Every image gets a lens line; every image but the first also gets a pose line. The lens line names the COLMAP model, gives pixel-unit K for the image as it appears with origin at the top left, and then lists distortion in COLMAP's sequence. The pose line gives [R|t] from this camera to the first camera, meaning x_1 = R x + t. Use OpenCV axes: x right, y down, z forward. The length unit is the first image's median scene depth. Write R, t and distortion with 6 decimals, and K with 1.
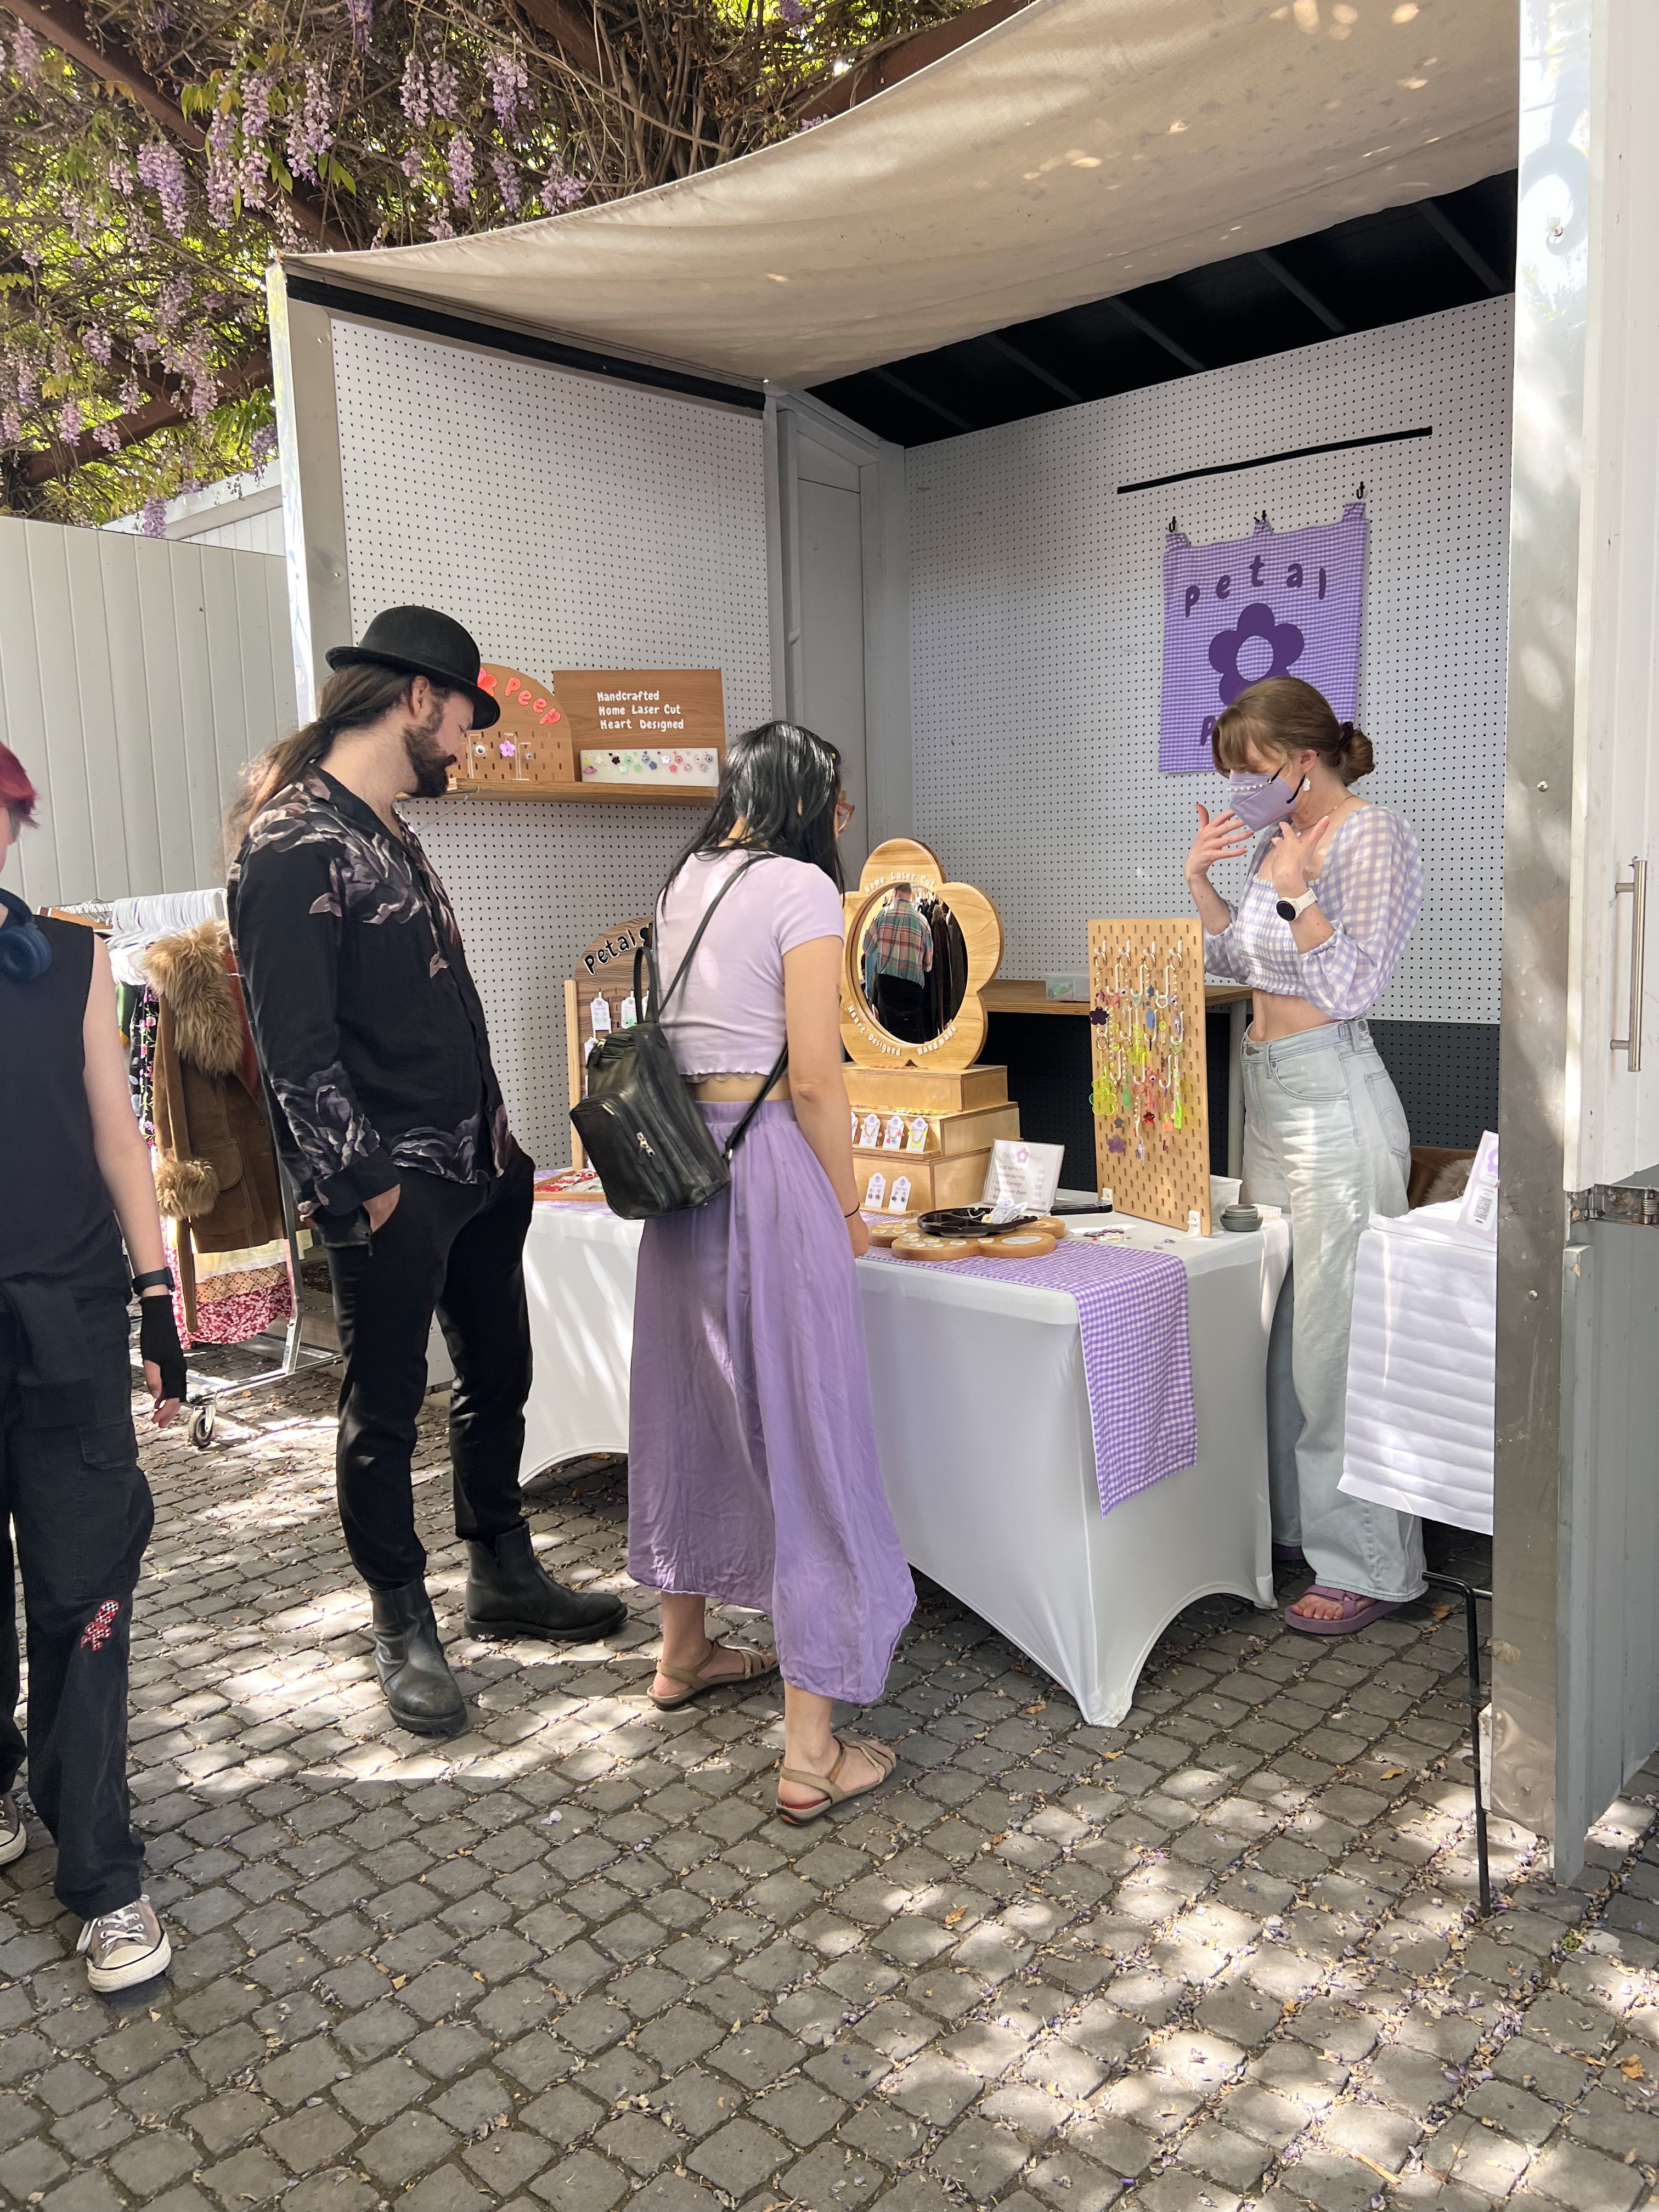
lens RADIAL K [[1669.8, 0, 819.8], [0, 1669.8, 1123.0], [0, 0, 1]] dist [0.106149, -0.000920]
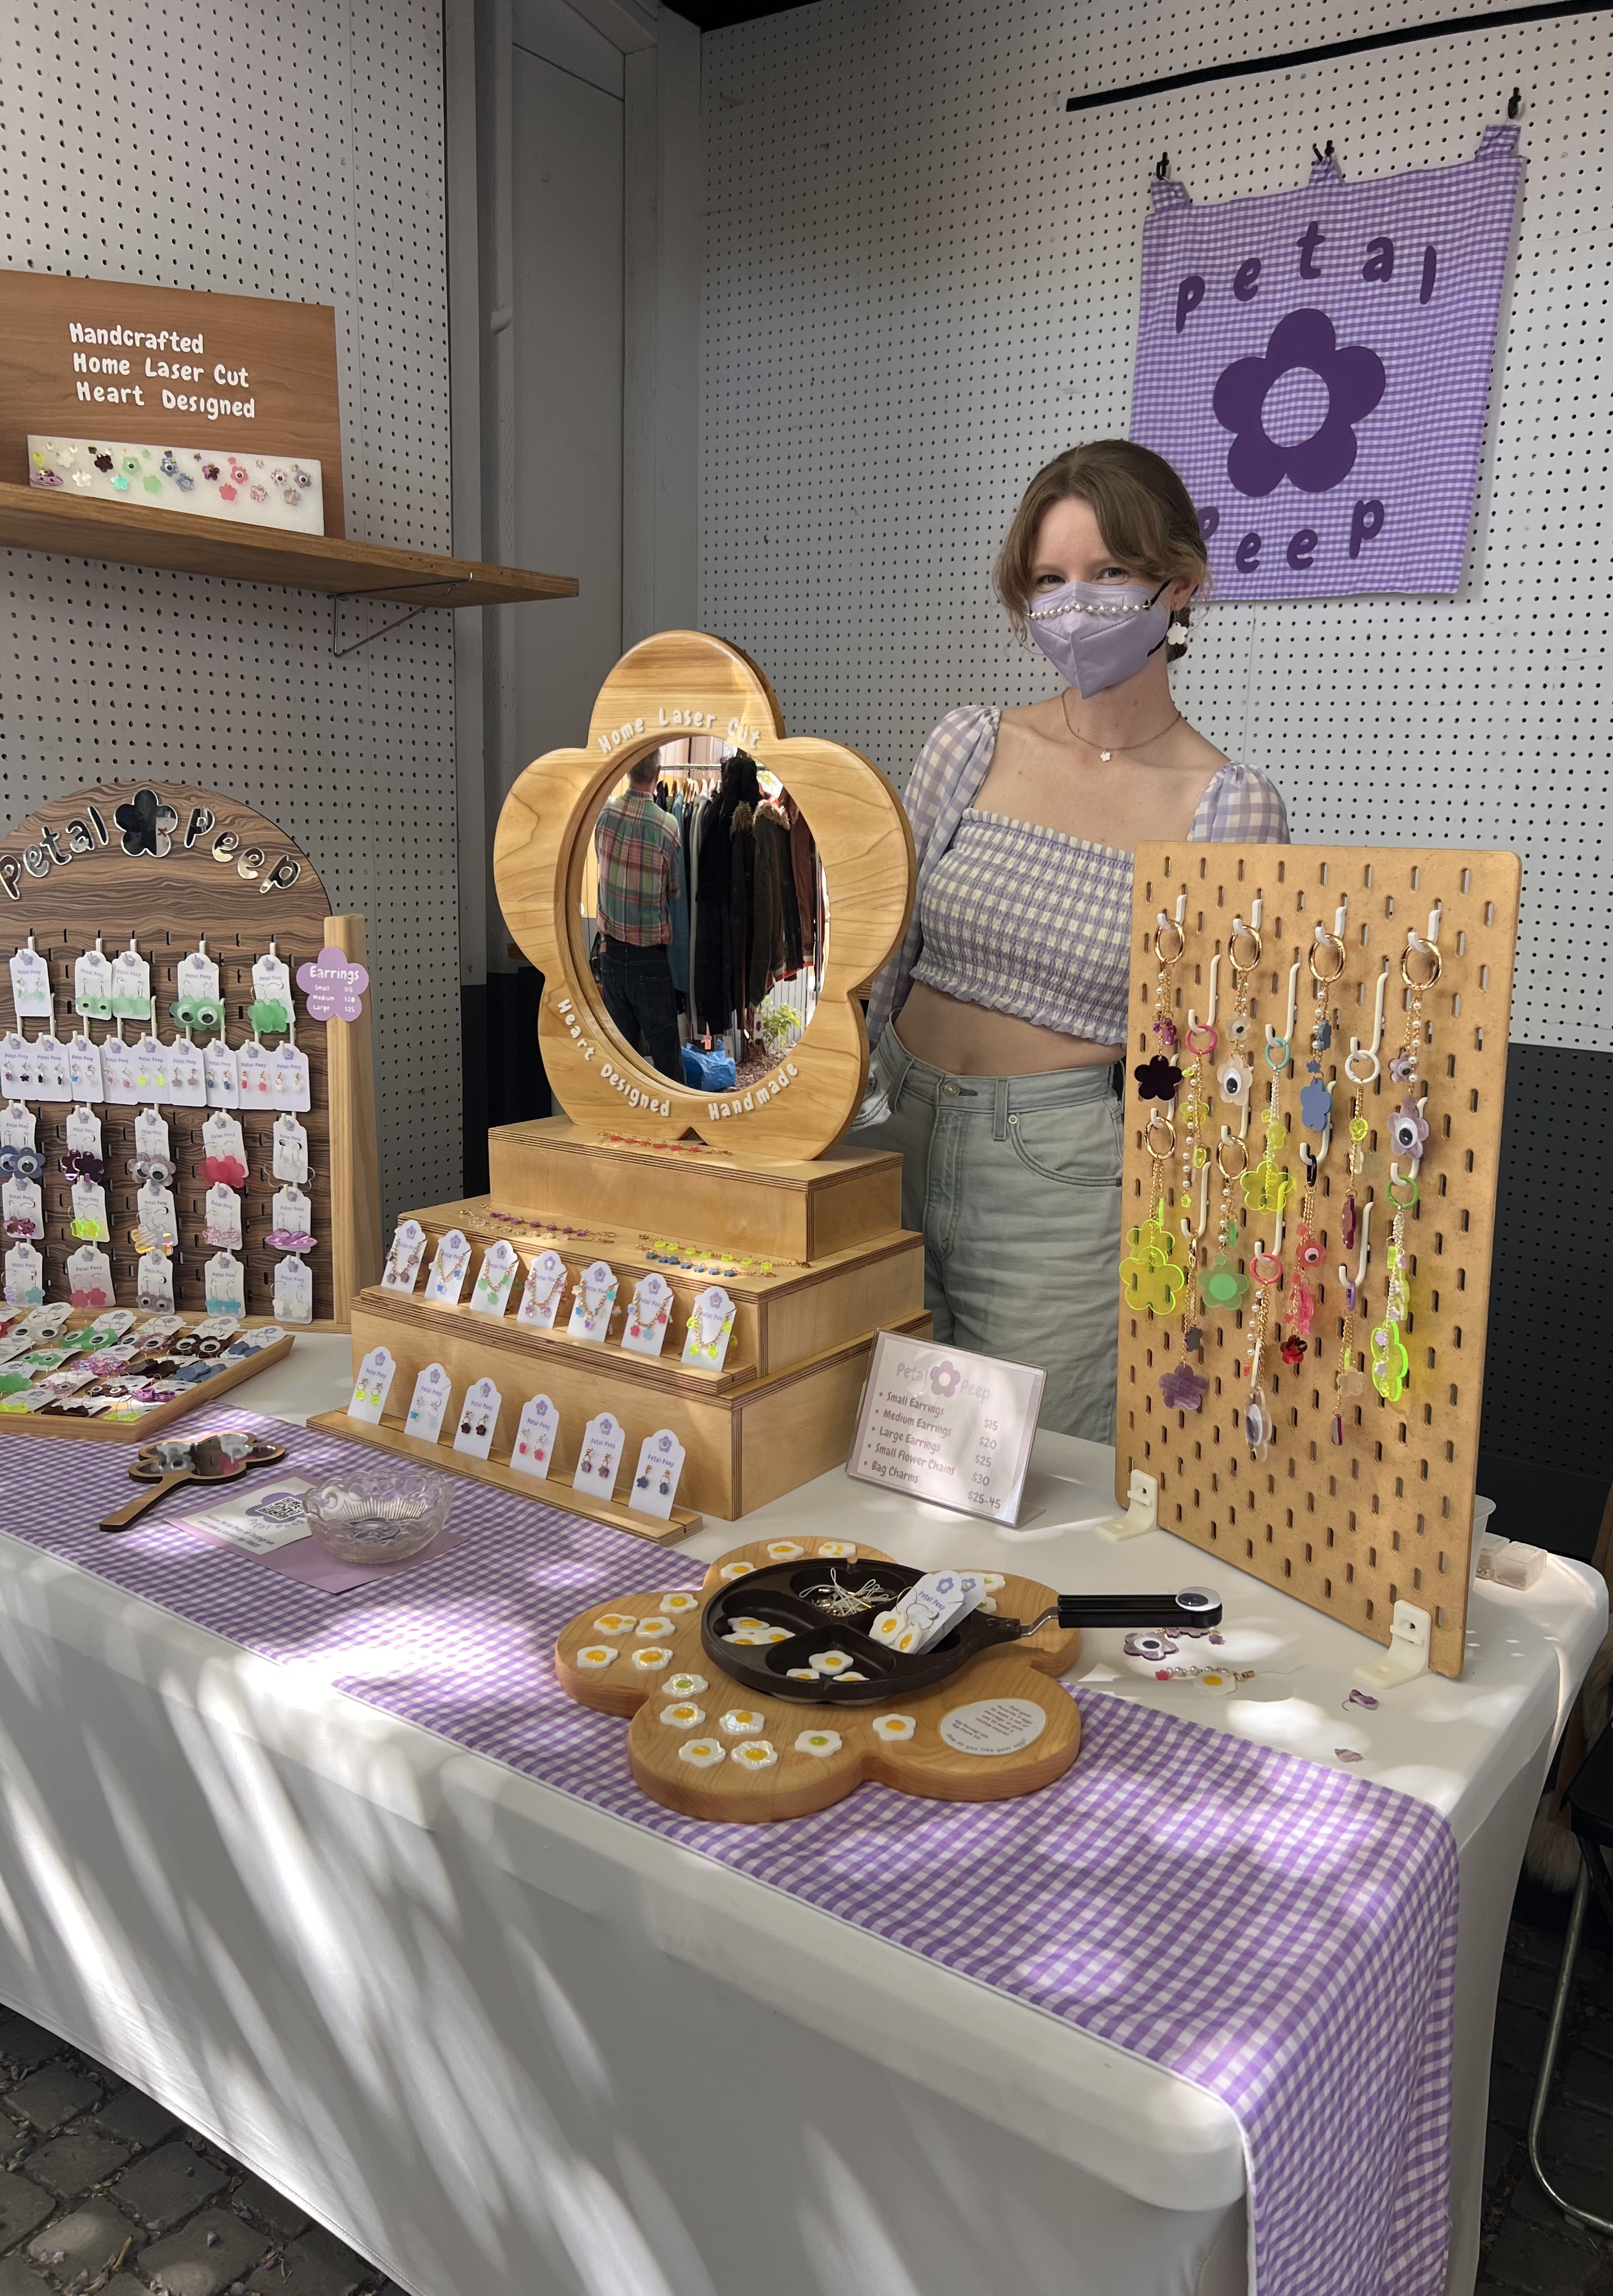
lens RADIAL K [[1687.3, 0, 828.8], [0, 1687.3, 1136.4], [0, 0, 1]] dist [0.034327, -0.001688]
pose [[0.988351, 0.028640, 0.149473, 0.019376], [-0.036652, 0.998019, 0.051127, -0.051606], [-0.147712, -0.056010, 0.987443, 0.458580]]
